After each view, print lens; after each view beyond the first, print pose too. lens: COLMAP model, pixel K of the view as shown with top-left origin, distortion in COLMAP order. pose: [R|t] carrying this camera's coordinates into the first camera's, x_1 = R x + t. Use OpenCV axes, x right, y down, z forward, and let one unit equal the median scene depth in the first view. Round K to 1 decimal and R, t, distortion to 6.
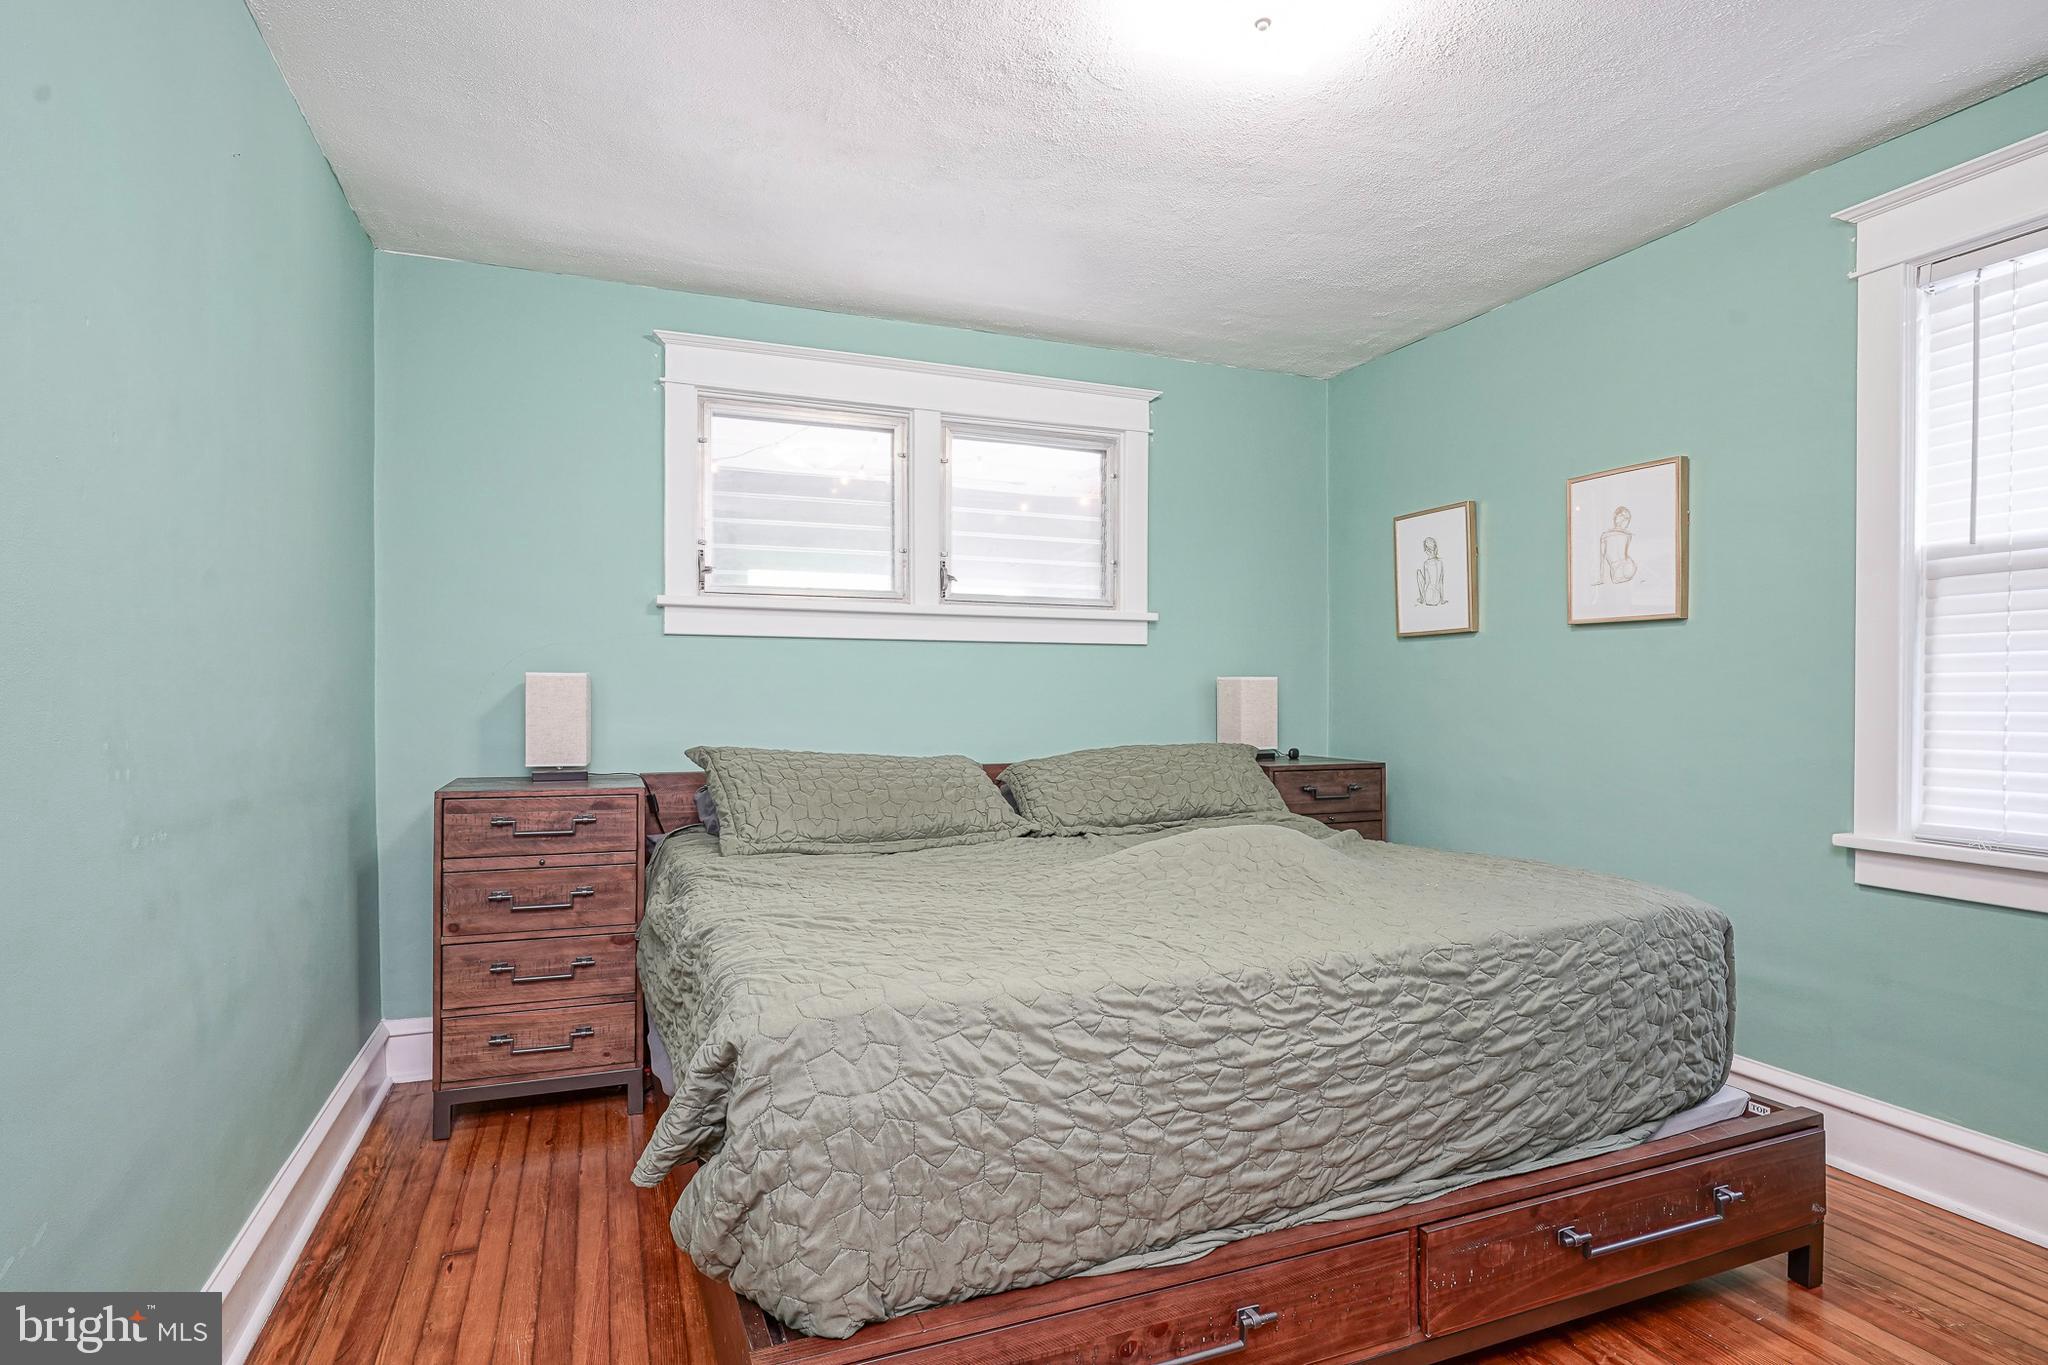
lens RADIAL K [[973.7, 0, 1050.5], [0, 973.7, 681.1], [0, 0, 1]] dist [-0.012743, 0.004581]
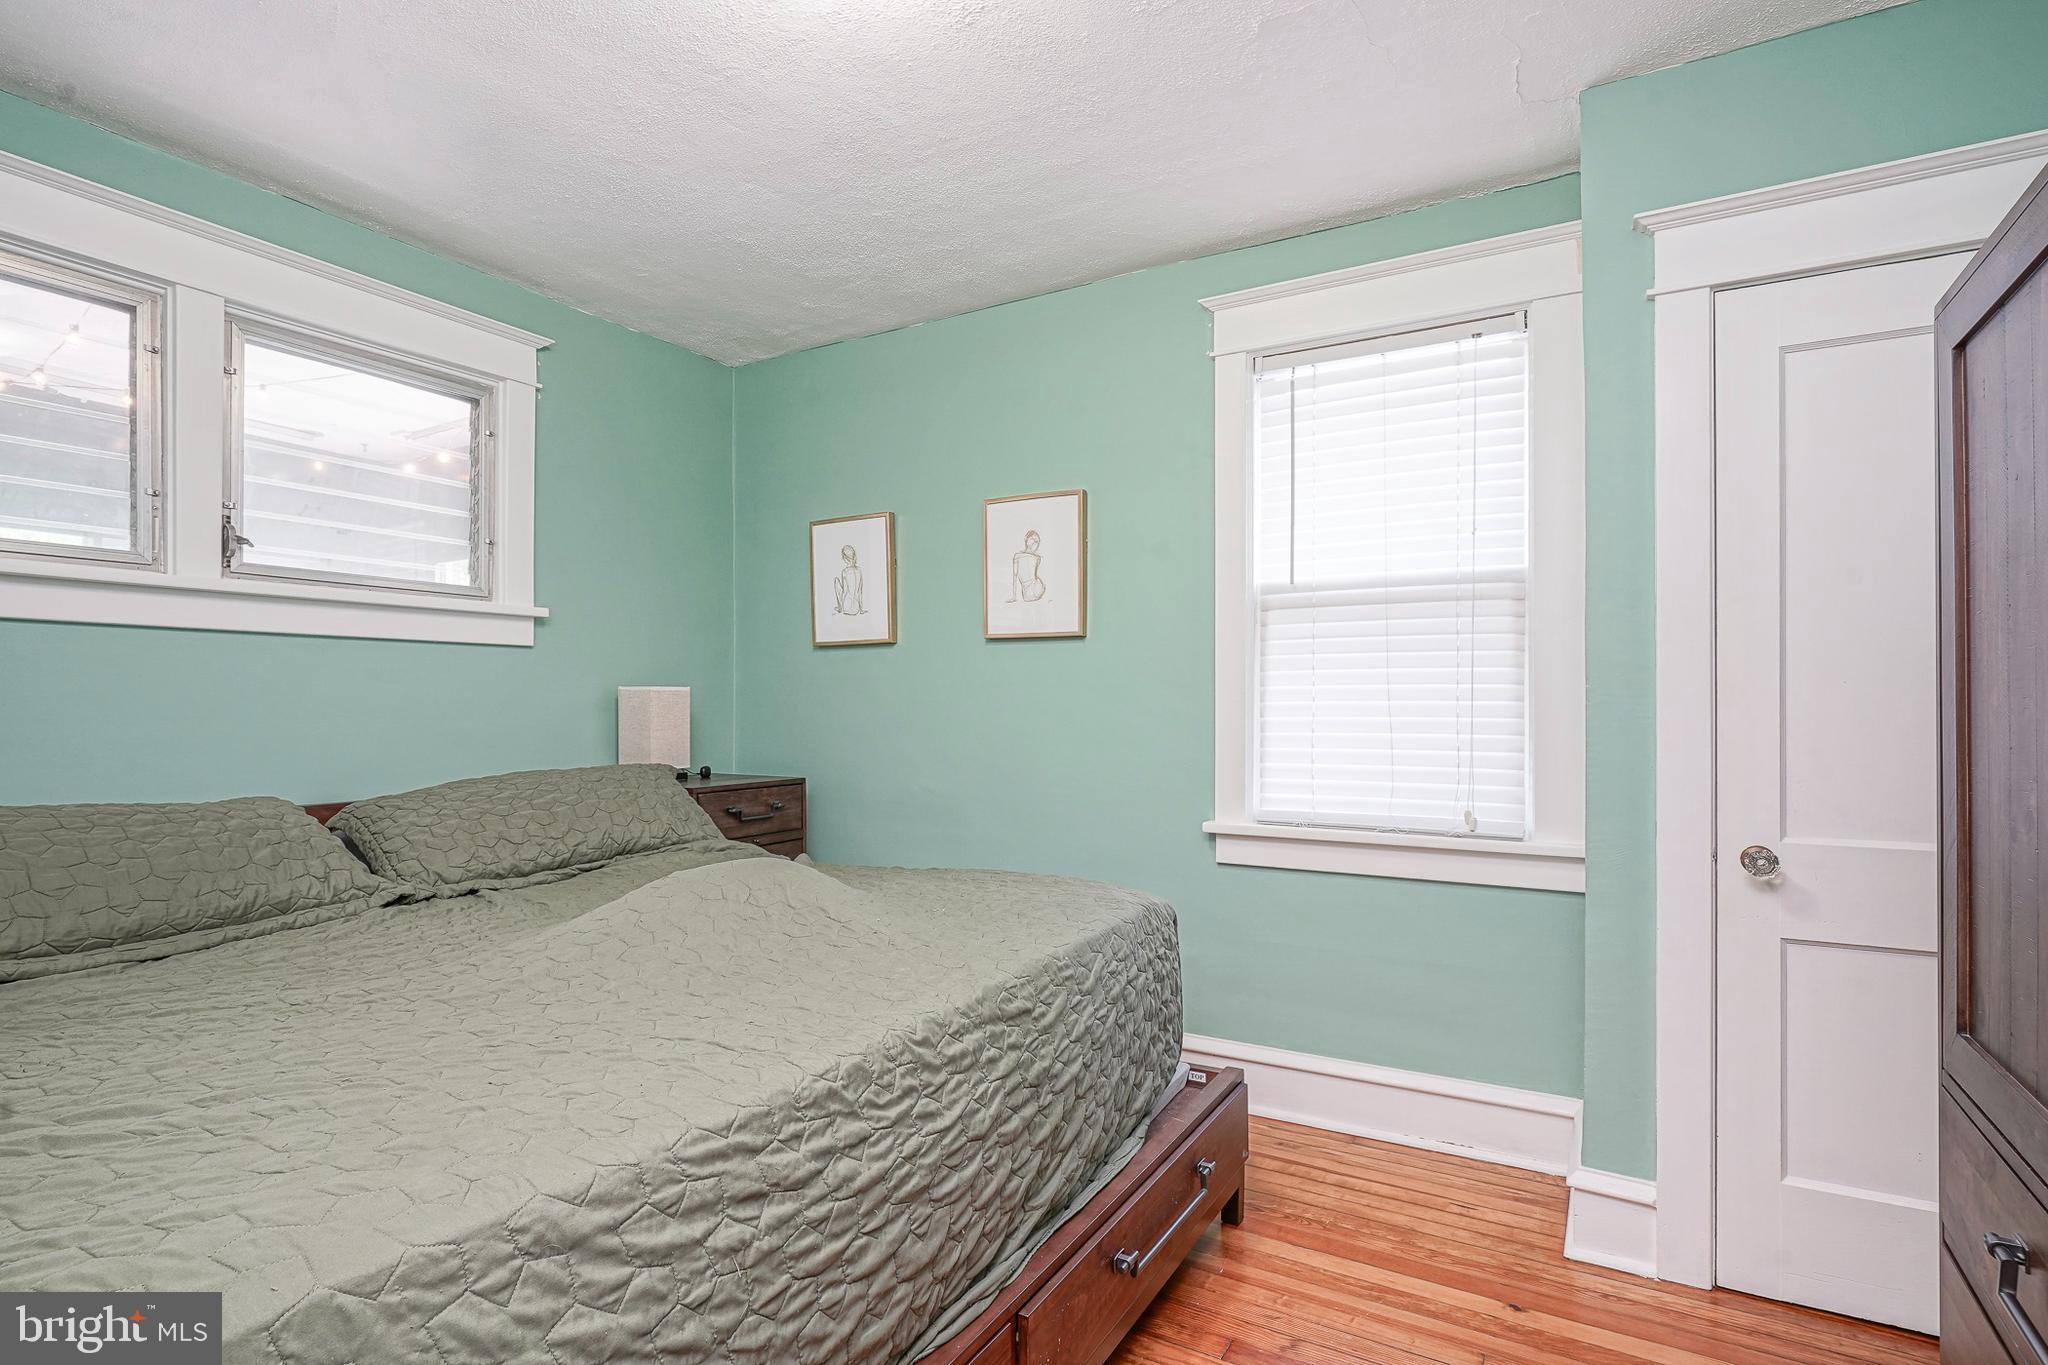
lens RADIAL K [[995.7, 0, 1029.7], [0, 995.7, 689.0], [0, 0, 1]] dist [-0.009892, 0.002229]
pose [[0.817342, 0.005527, 0.576127, -0.067448], [-0.003452, 0.999983, -0.004695, 0.001669], [-0.576143, 0.001849, 0.817347, 0.134155]]
